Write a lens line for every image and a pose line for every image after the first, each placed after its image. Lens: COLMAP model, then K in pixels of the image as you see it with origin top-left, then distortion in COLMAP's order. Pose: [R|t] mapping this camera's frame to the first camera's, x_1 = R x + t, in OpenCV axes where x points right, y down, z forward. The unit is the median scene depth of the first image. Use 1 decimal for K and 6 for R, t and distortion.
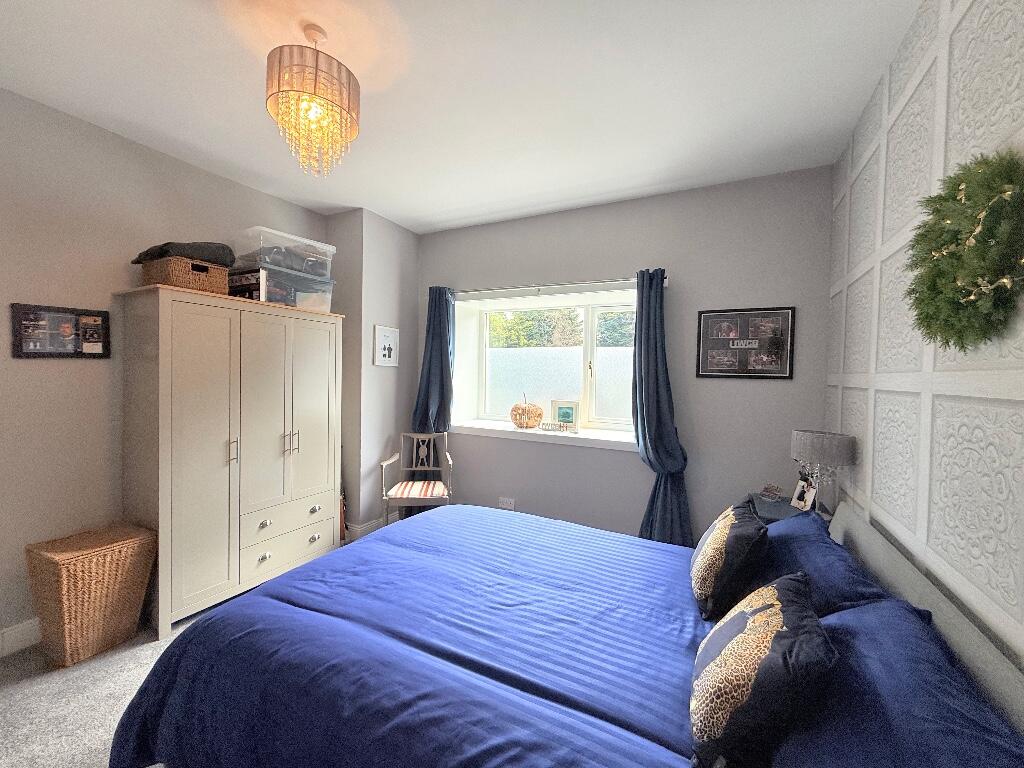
lens RADIAL K [[409.5, 0, 512.0], [0, 409.5, 384.0], [0, 0, 1]] dist [-0.001232, 0.000372]
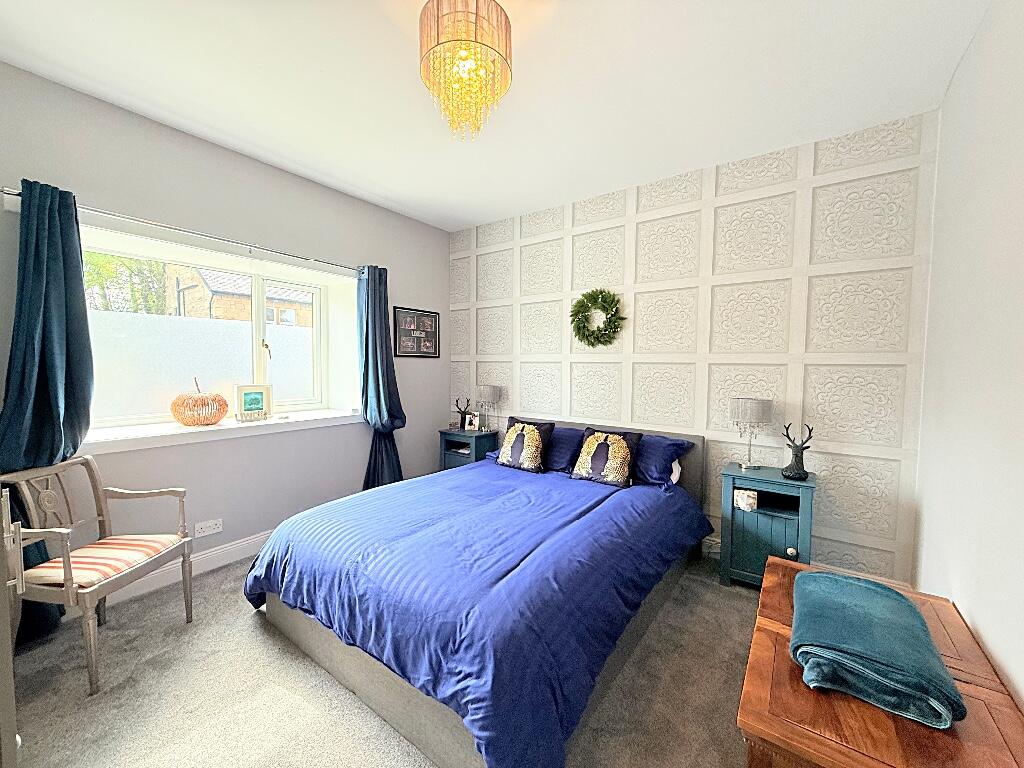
lens RADIAL K [[409.5, 0, 512.0], [0, 409.5, 384.0], [0, 0, 1]] dist [-0.001232, 0.000372]
pose [[0.151142, -0.068260, 0.986152, -0.837747], [0.020176, 0.997618, 0.065961, -0.008508], [-0.988306, 0.009927, 0.152159, 0.448686]]
